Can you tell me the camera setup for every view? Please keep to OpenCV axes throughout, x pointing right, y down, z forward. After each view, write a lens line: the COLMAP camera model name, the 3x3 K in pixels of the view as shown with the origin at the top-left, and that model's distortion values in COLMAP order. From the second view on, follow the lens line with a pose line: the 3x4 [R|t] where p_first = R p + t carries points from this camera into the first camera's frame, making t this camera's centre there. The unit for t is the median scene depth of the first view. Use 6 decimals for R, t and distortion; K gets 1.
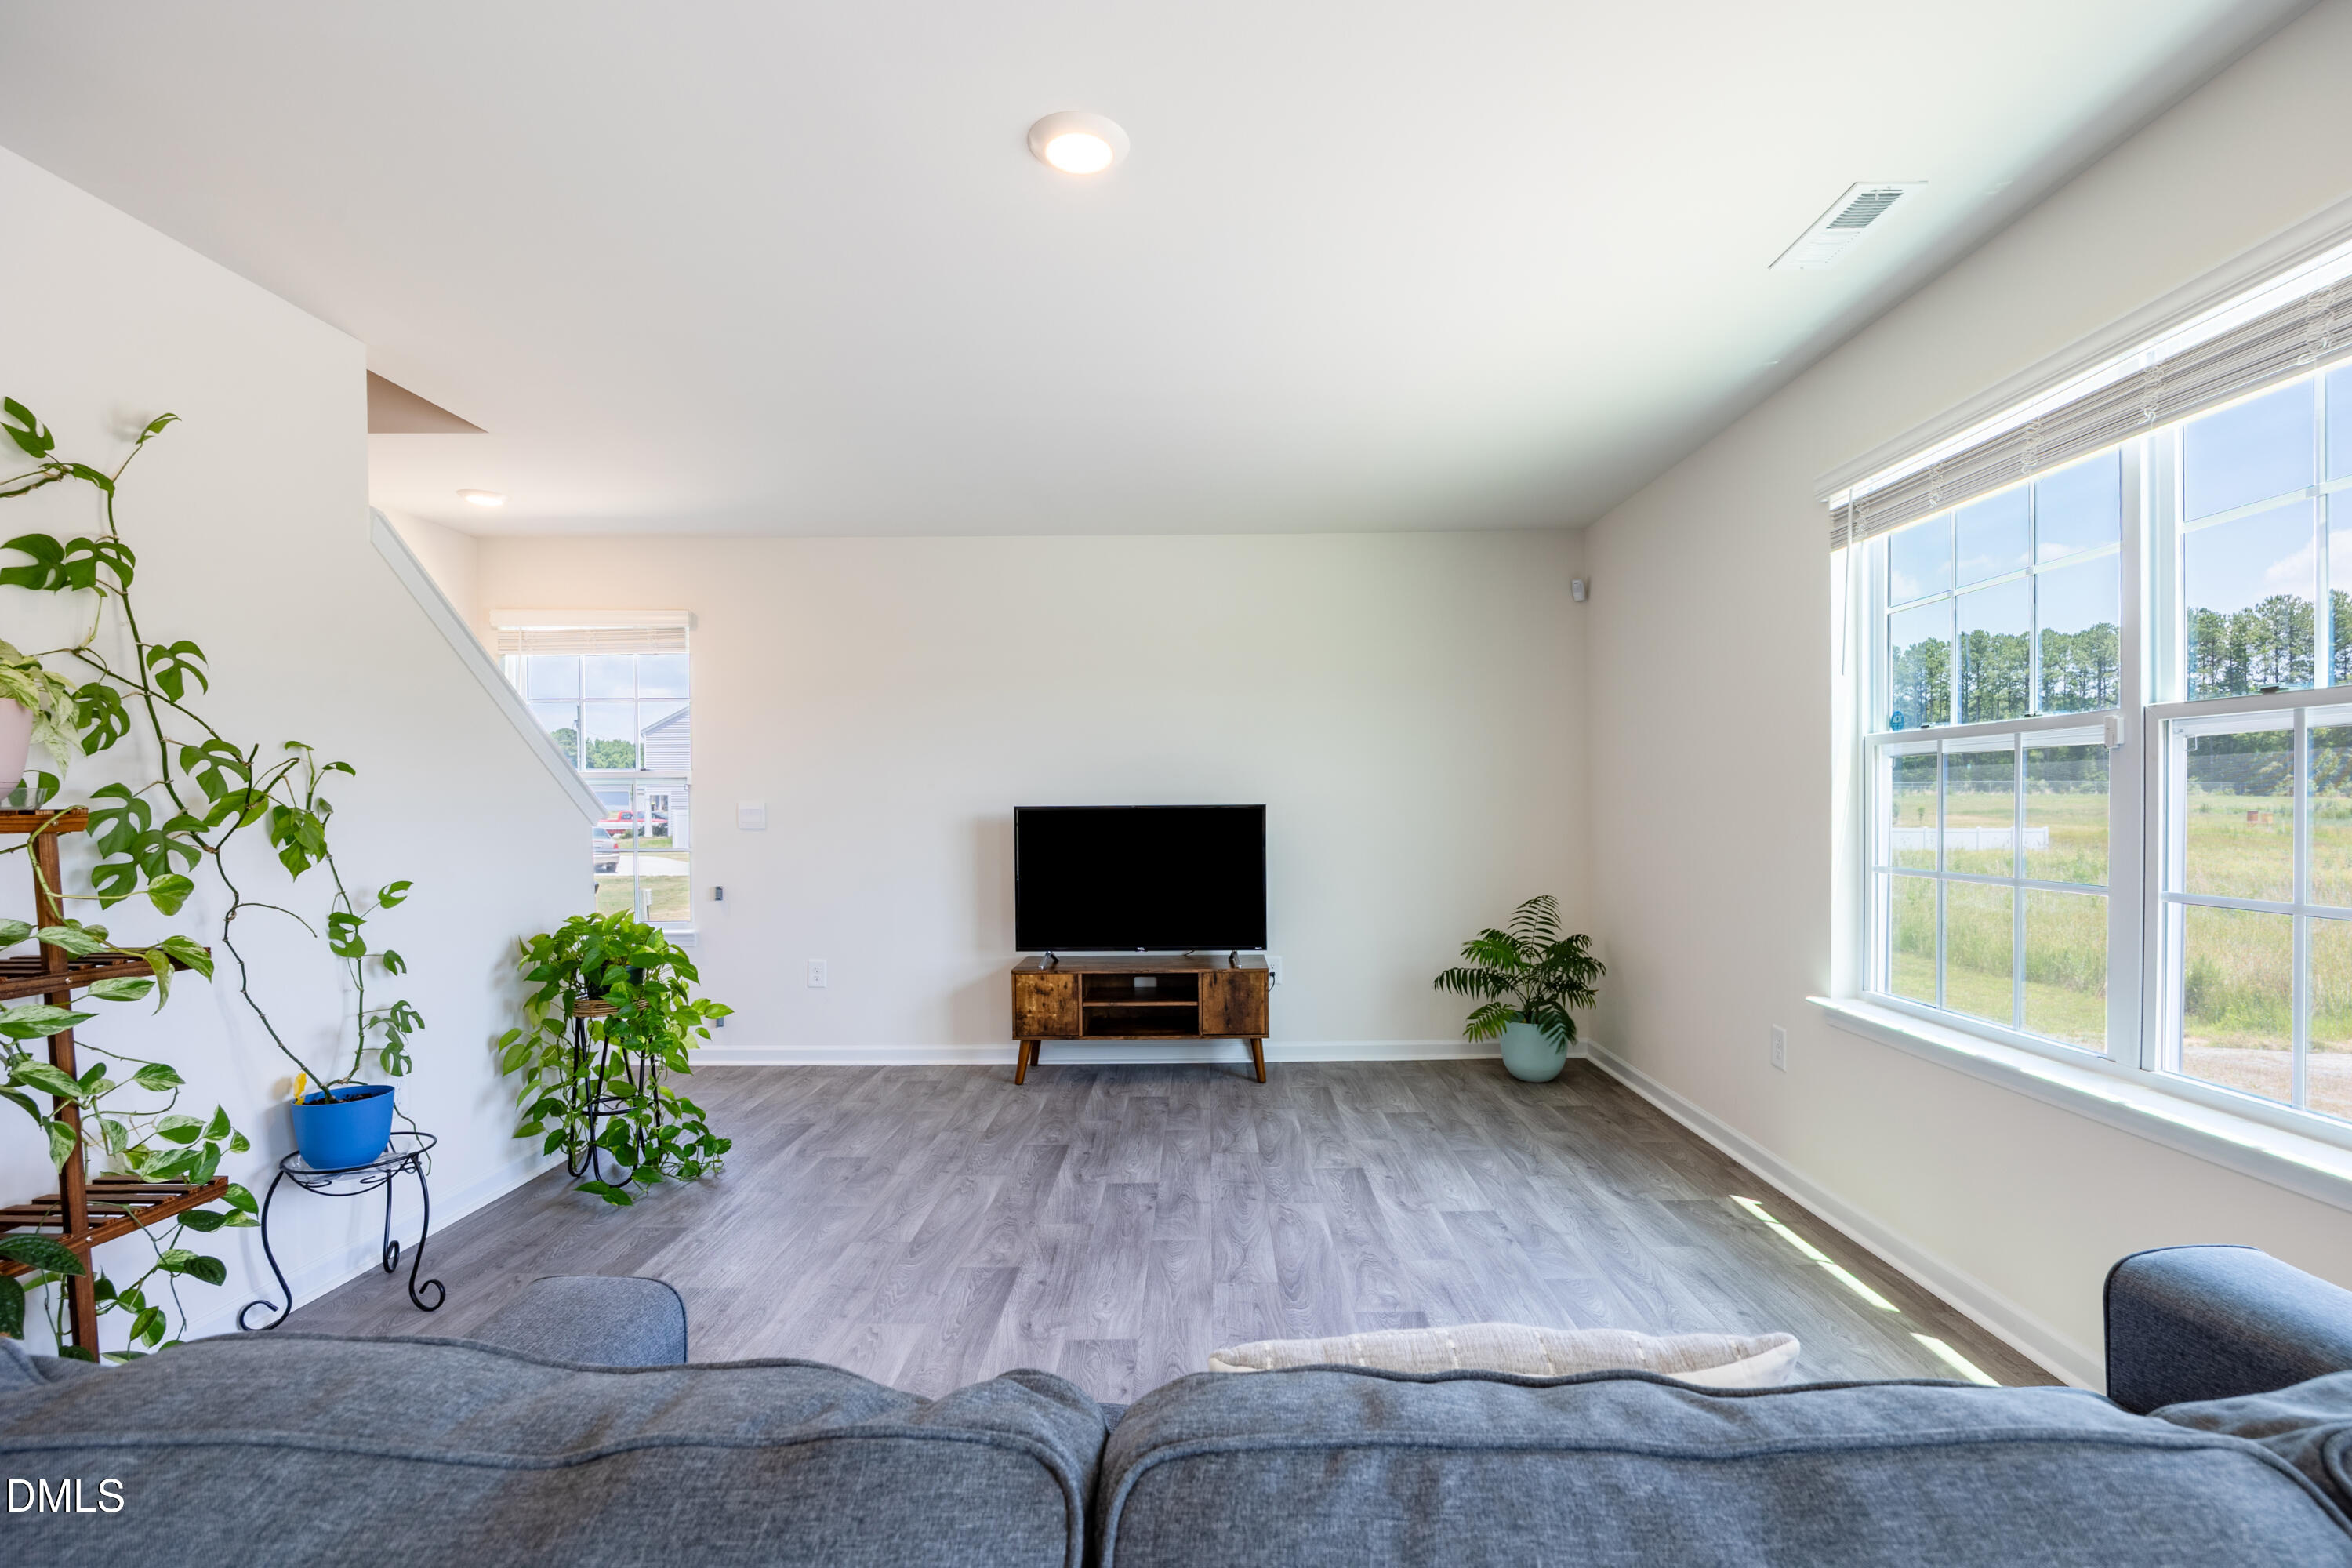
lens RADIAL K [[1046.3, 0, 1200.4], [0, 1046.3, 814.7], [0, 0, 1]] dist [-0.016076, -0.000419]
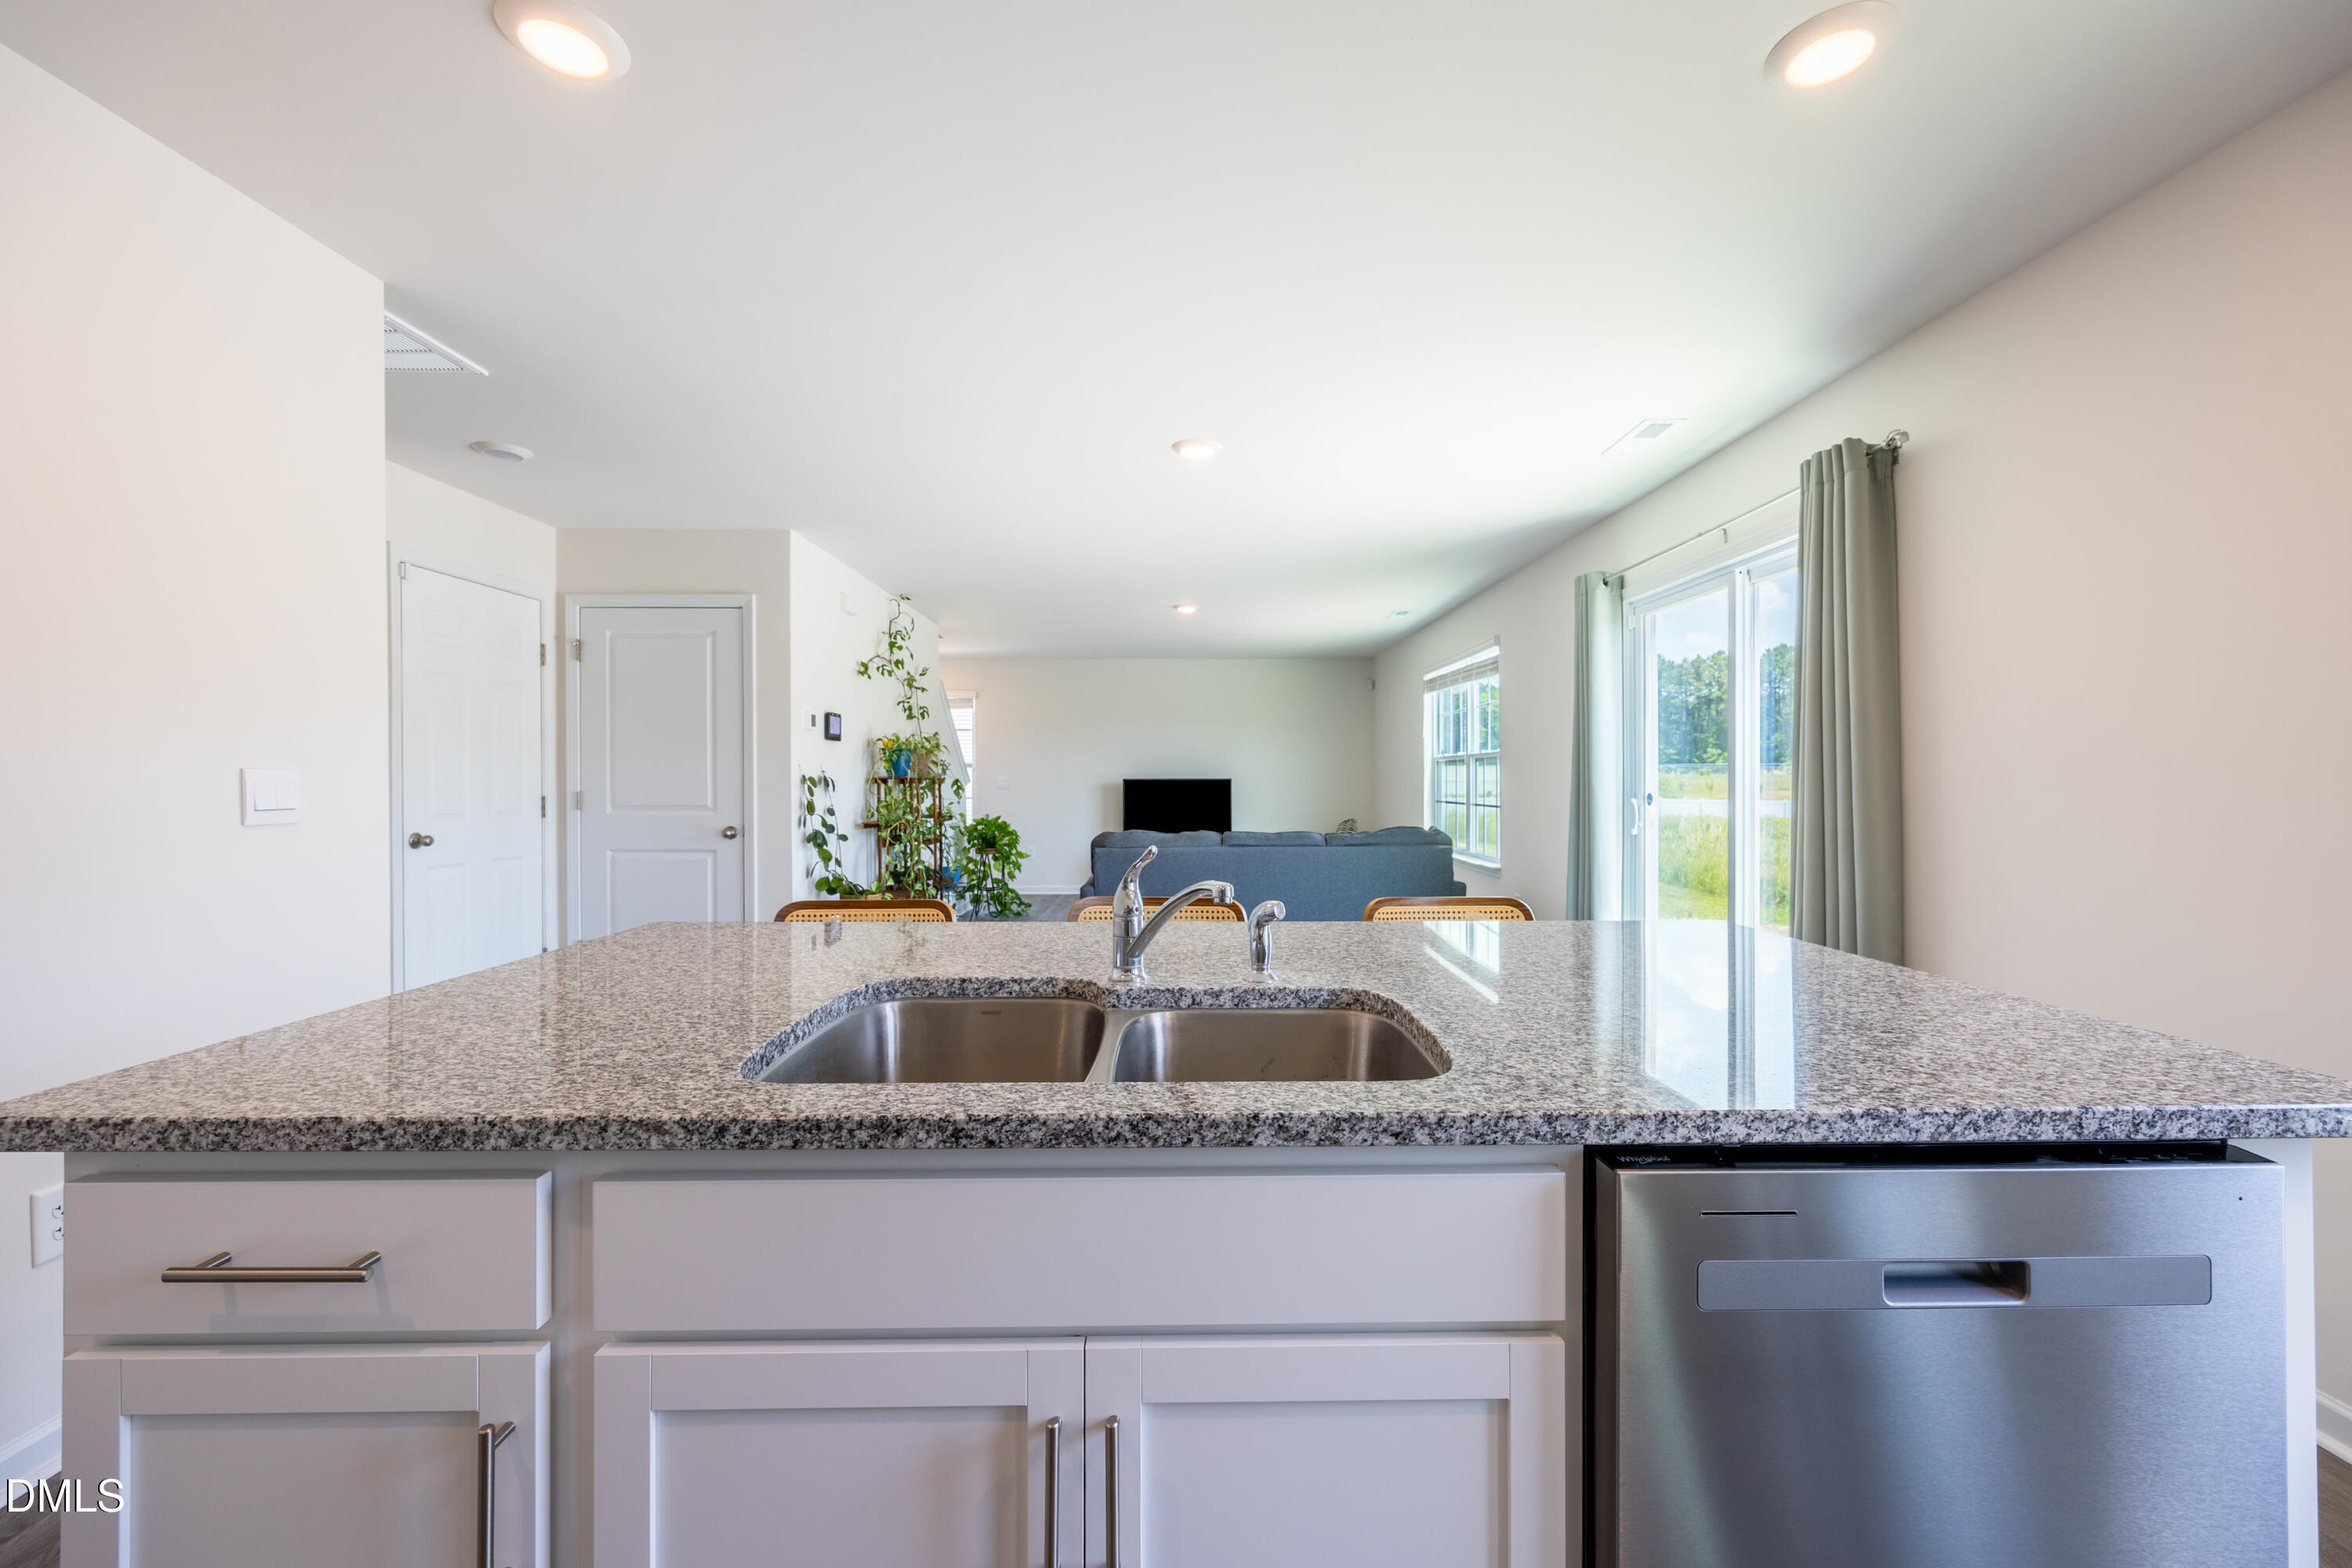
lens RADIAL K [[899.1, 0, 1183.3], [0, 899.1, 798.5], [0, 0, 1]] dist [-0.001931, 0.000403]
pose [[0.999856, 0.005962, 0.015899, -0.097357], [-0.006153, 0.999910, 0.011962, 0.013559], [-0.015826, -0.012058, 0.999802, -1.264768]]
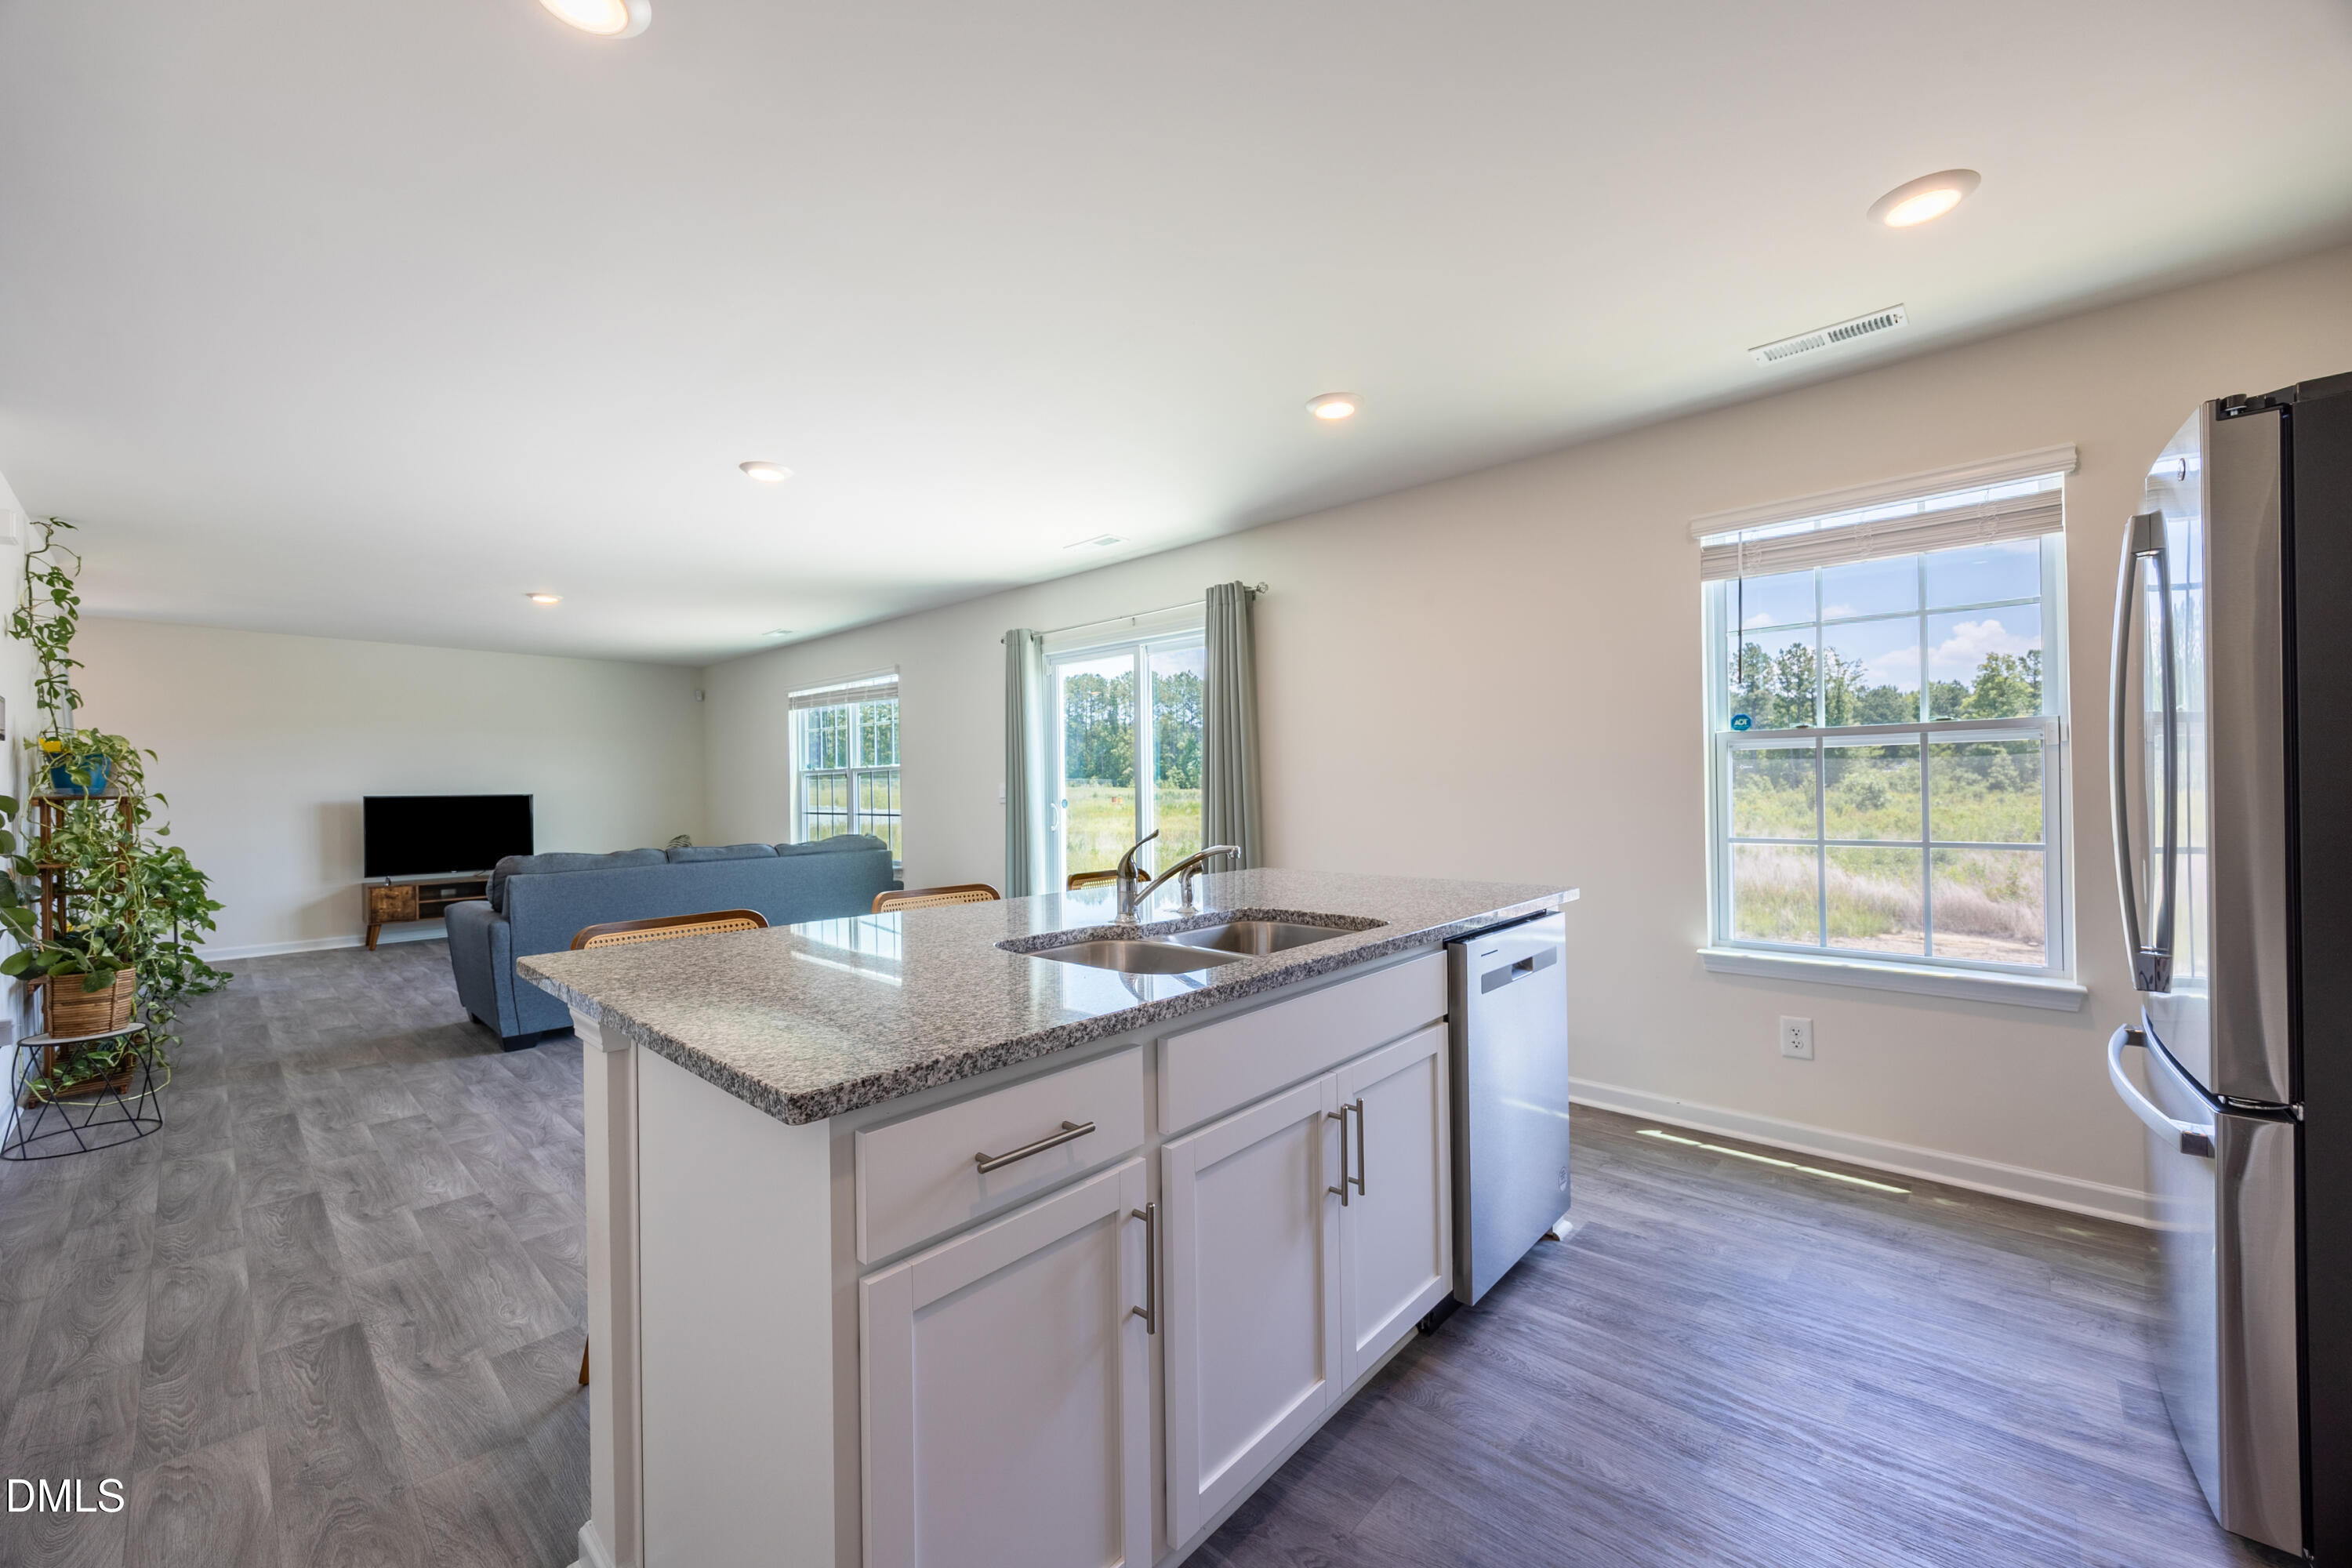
lens RADIAL K [[899.1, 0, 1160.9], [0, 899.1, 797.7], [0, 0, 1]] dist [-0.001931, 0.000403]
pose [[0.675566, -0.007987, 0.737256, -0.483705], [0.012717, 0.999919, -0.000820, 0.017046], [-0.737189, 0.009930, 0.675613, -1.278169]]
